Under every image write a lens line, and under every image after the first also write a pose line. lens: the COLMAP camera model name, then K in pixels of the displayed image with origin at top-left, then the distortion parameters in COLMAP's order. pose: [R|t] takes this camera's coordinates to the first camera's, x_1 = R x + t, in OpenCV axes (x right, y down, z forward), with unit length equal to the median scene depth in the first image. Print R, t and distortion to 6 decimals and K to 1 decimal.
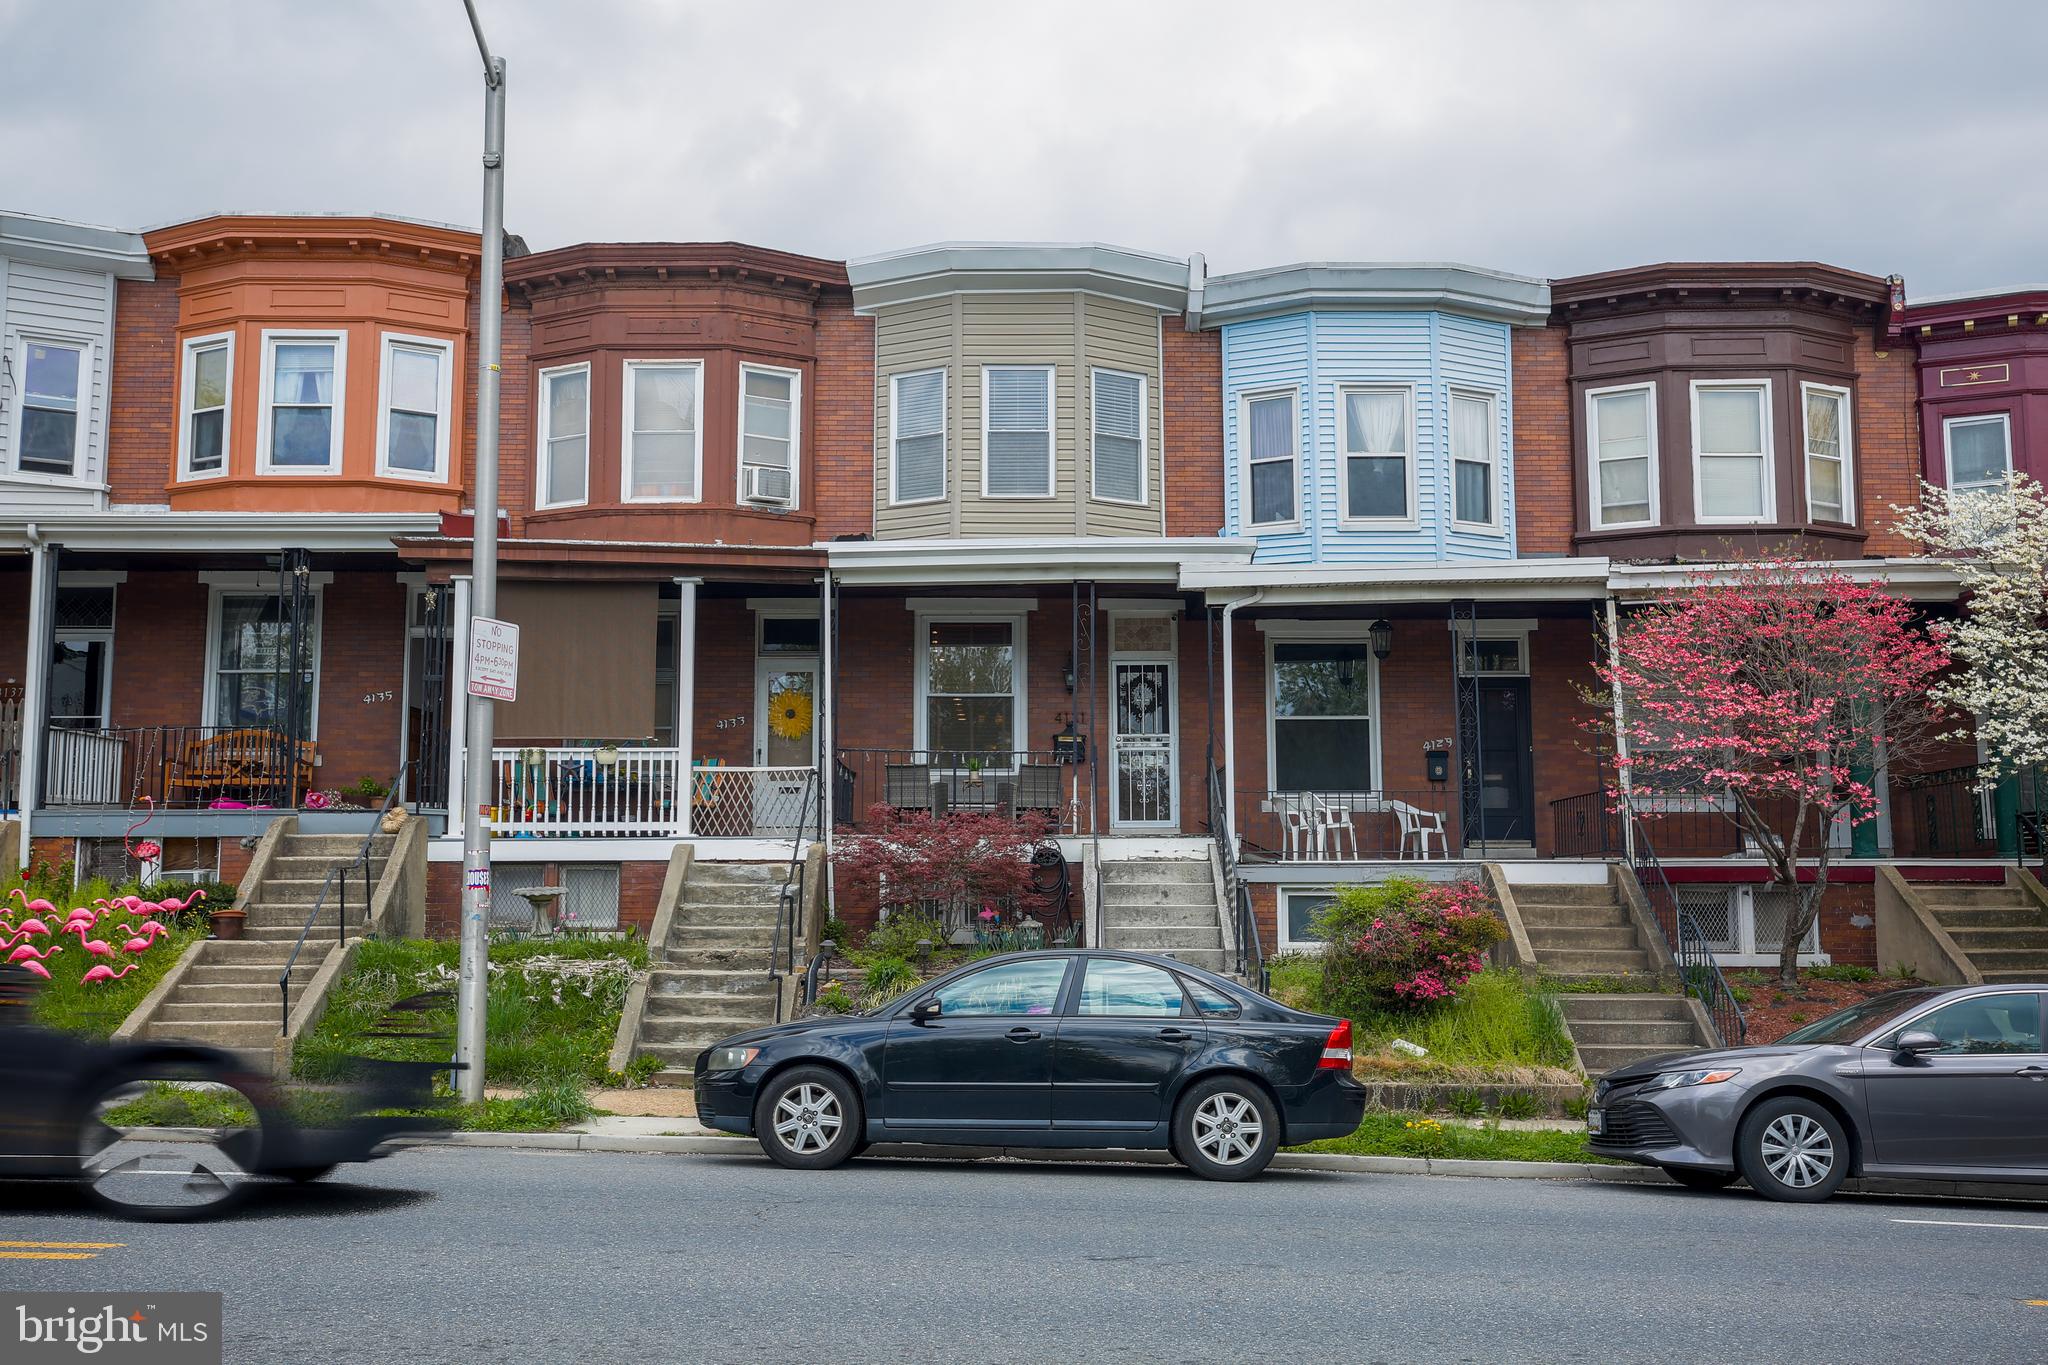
lens RADIAL K [[2071.0, 0, 1006.5], [0, 2071.0, 683.3], [0, 0, 1]] dist [0.035047, 0.000000]
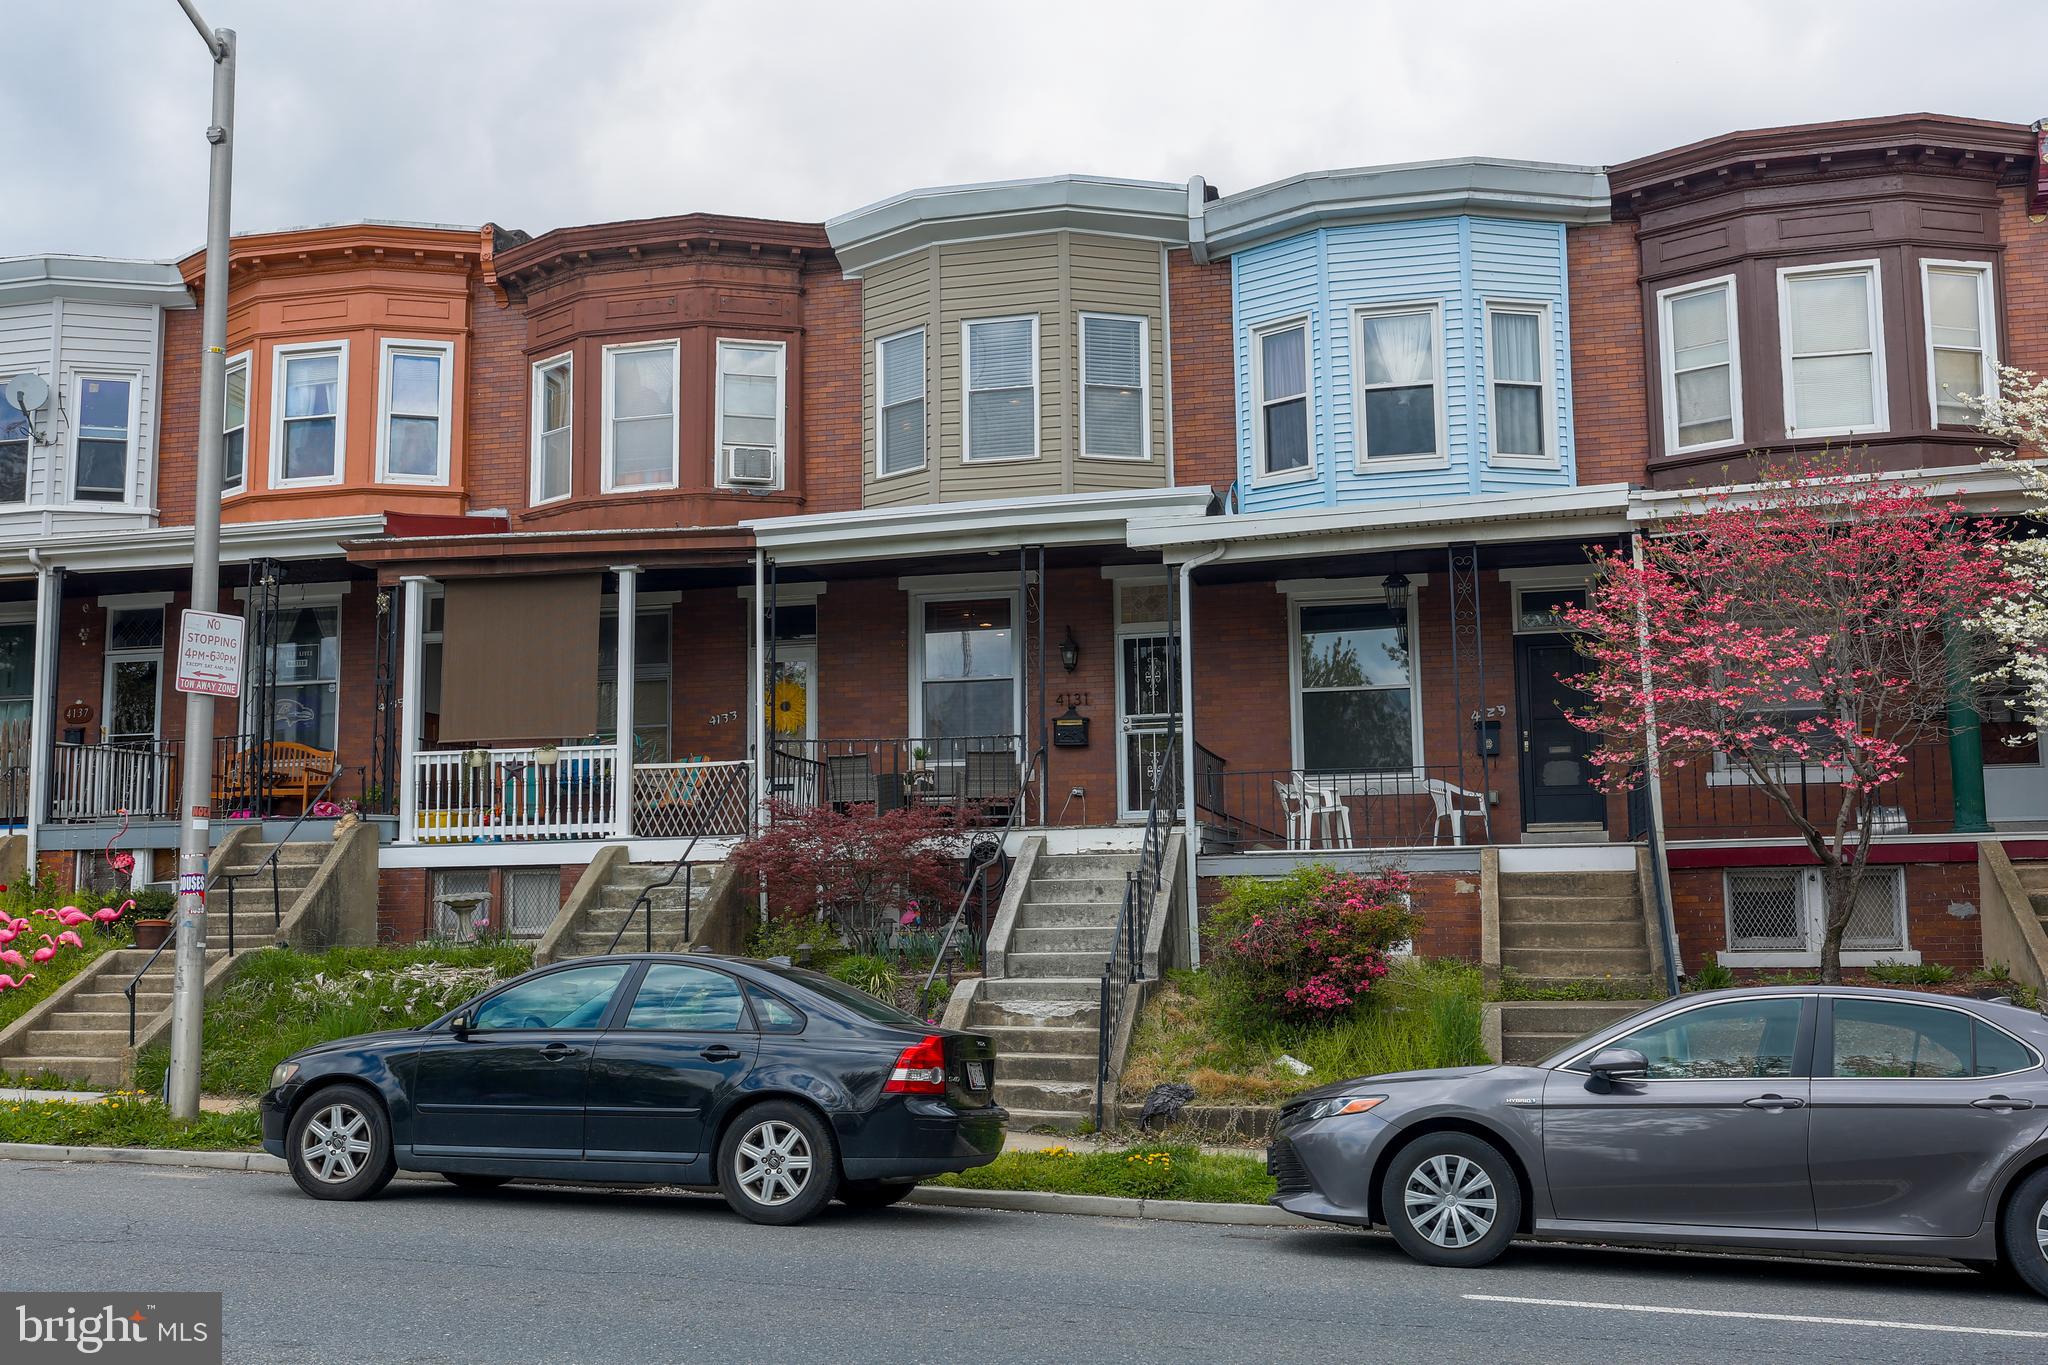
lens RADIAL K [[2071.0, 0, 986.7], [0, 2071.0, 689.9], [0, 0, 1]] dist [0.035047, 0.000000]
pose [[0.967636, -0.039112, -0.249302, 0.231991], [0.039162, 0.999222, -0.004762, 0.016209], [0.249295, -0.005155, 0.968414, 0.112327]]
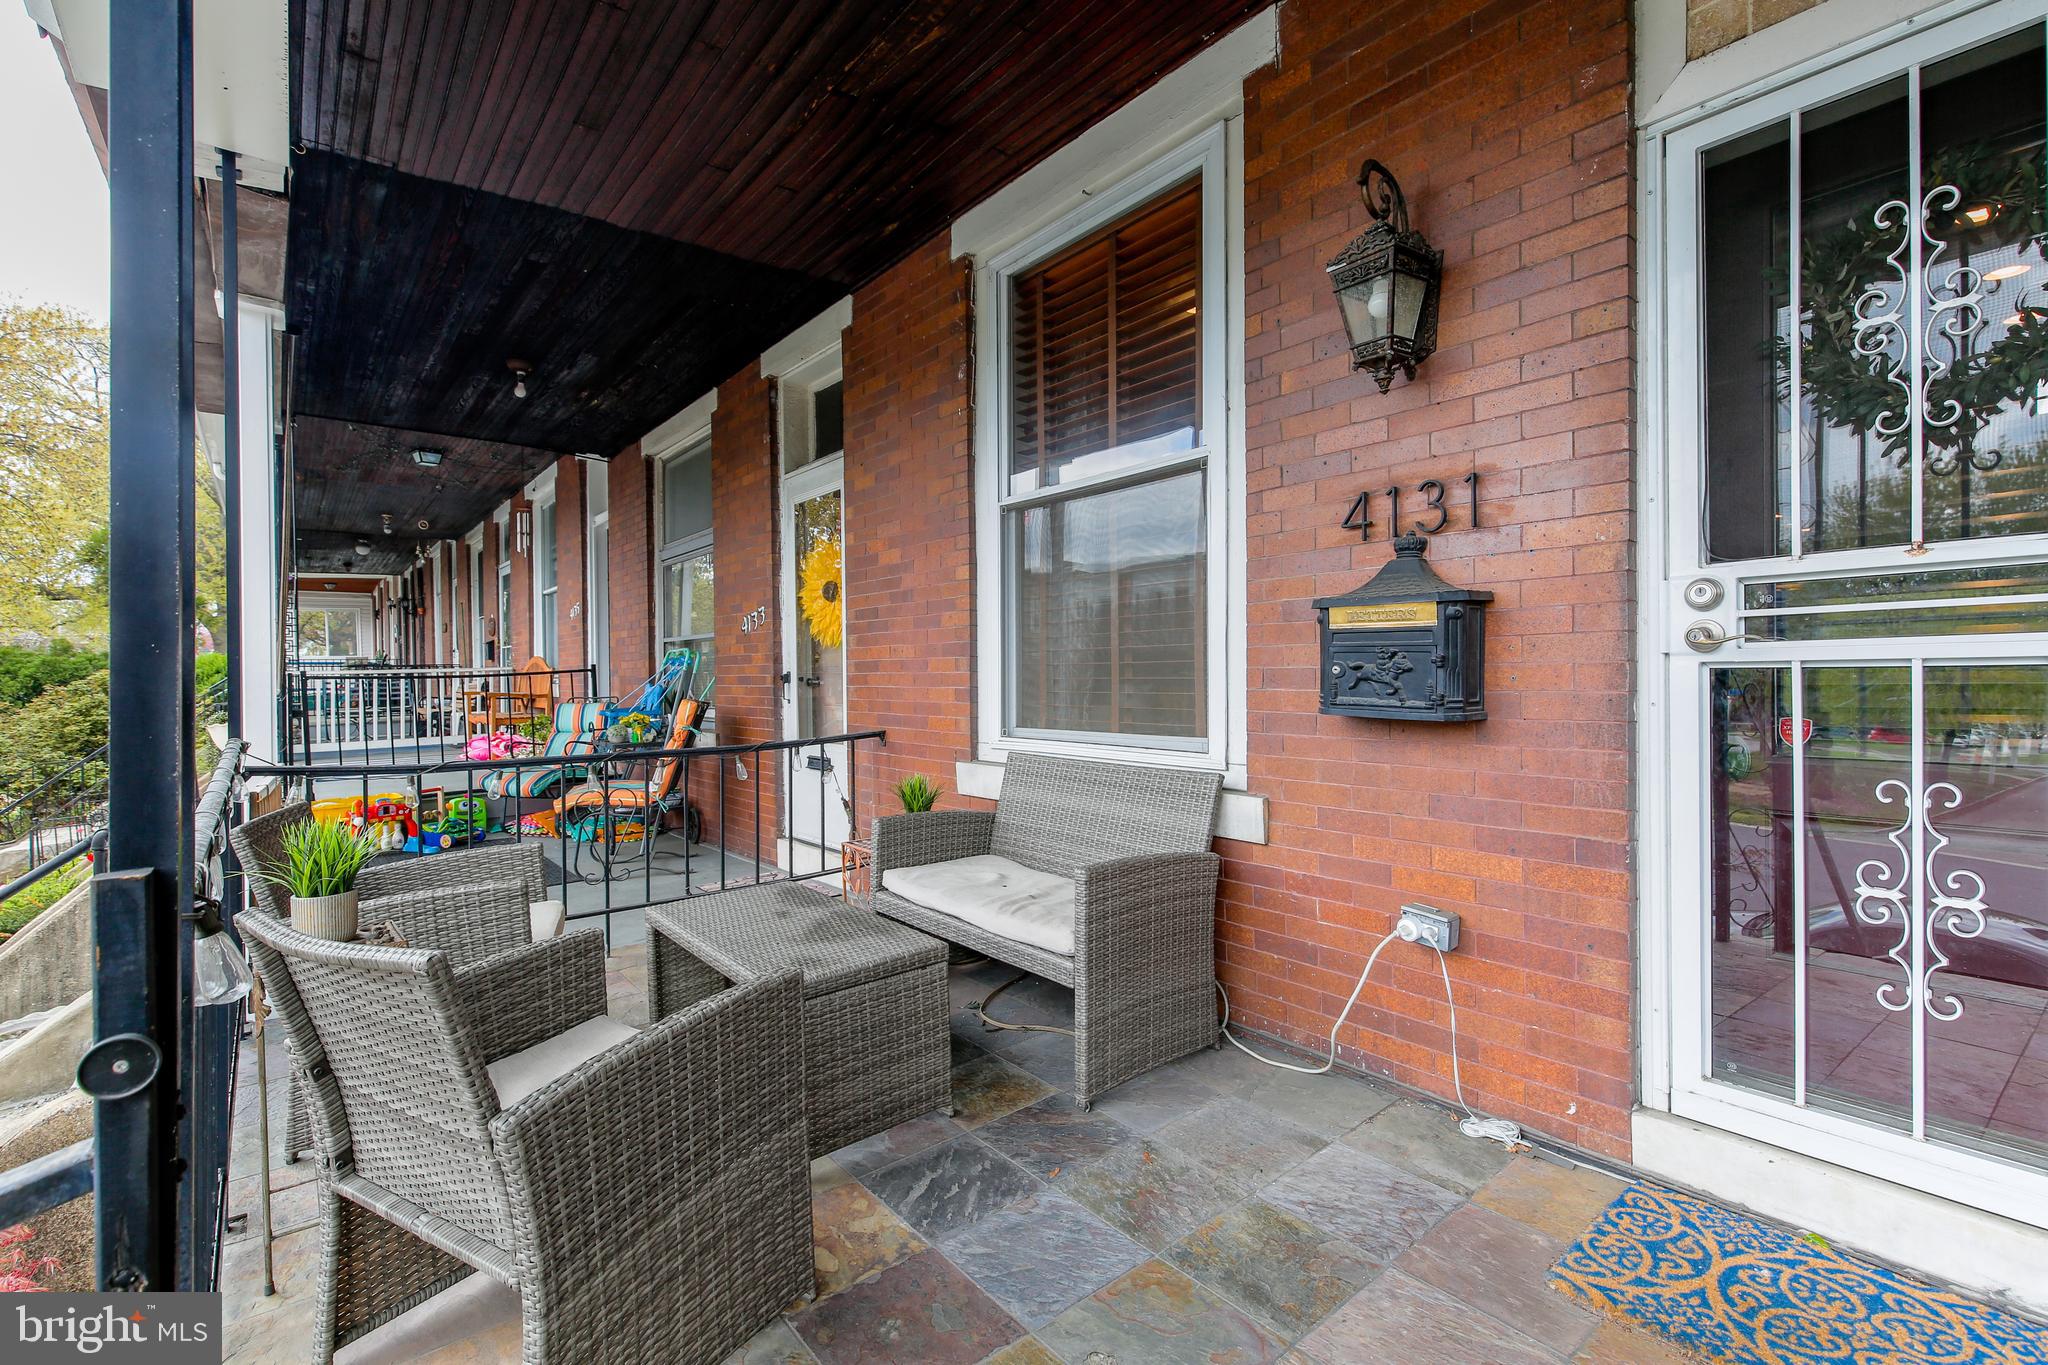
lens RADIAL K [[930.3, 0, 1012.4], [0, 930.3, 683.3], [0, 0, 1]] dist [-0.000908, 0.000073]
pose [[0.607843, 0.002619, -0.794053, 0.083461], [0.106230, 0.990737, 0.084587, 0.022838], [0.786920, -0.135768, 0.601934, 0.952940]]
